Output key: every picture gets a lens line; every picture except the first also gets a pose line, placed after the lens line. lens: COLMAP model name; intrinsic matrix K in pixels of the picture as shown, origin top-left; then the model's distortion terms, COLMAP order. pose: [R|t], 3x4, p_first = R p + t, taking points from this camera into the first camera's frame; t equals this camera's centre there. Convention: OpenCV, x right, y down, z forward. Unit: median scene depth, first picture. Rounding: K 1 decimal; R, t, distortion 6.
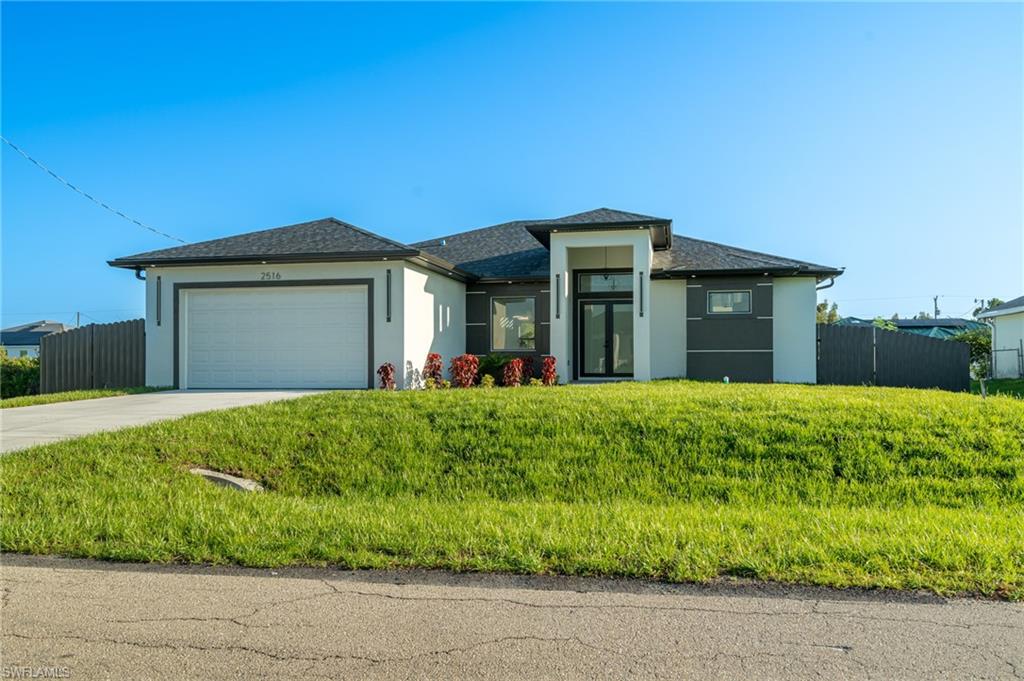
lens RADIAL K [[823.4, 0, 512.0], [0, 823.4, 340.5], [0, 0, 1]] dist [0.005535, 0.001818]
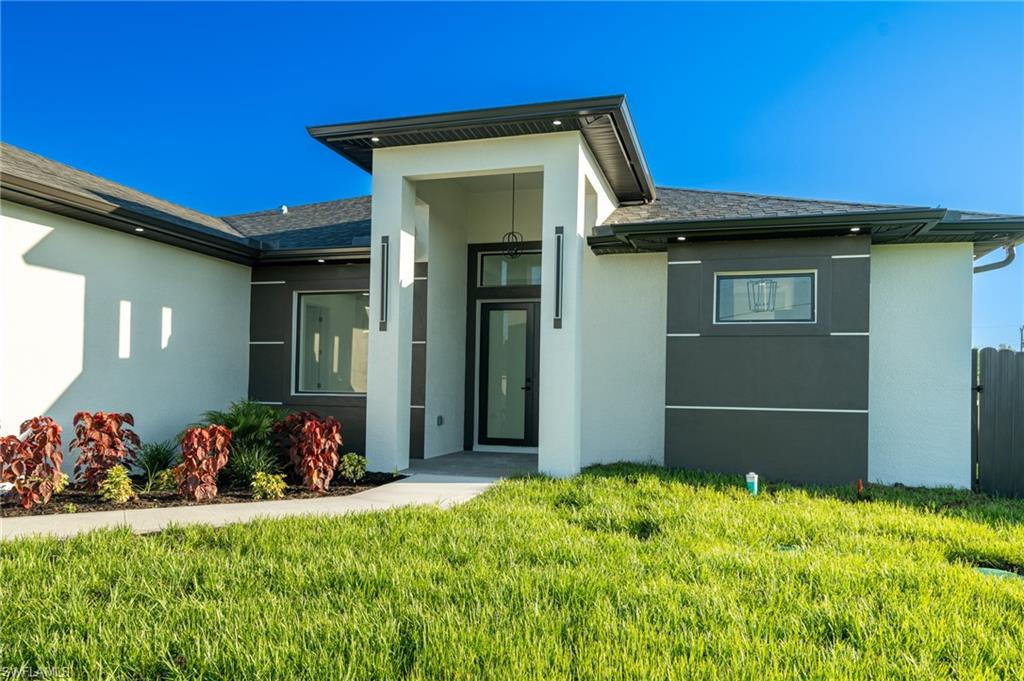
lens RADIAL K [[717.0, 0, 512.1], [0, 717.0, 362.9], [0, 0, 1]] dist [0.037497, -0.002603]
pose [[0.995760, 0.015627, -0.090649, 0.166971], [-0.016136, 0.999858, -0.004890, -0.008025], [0.090560, 0.006332, 0.995871, 0.610110]]
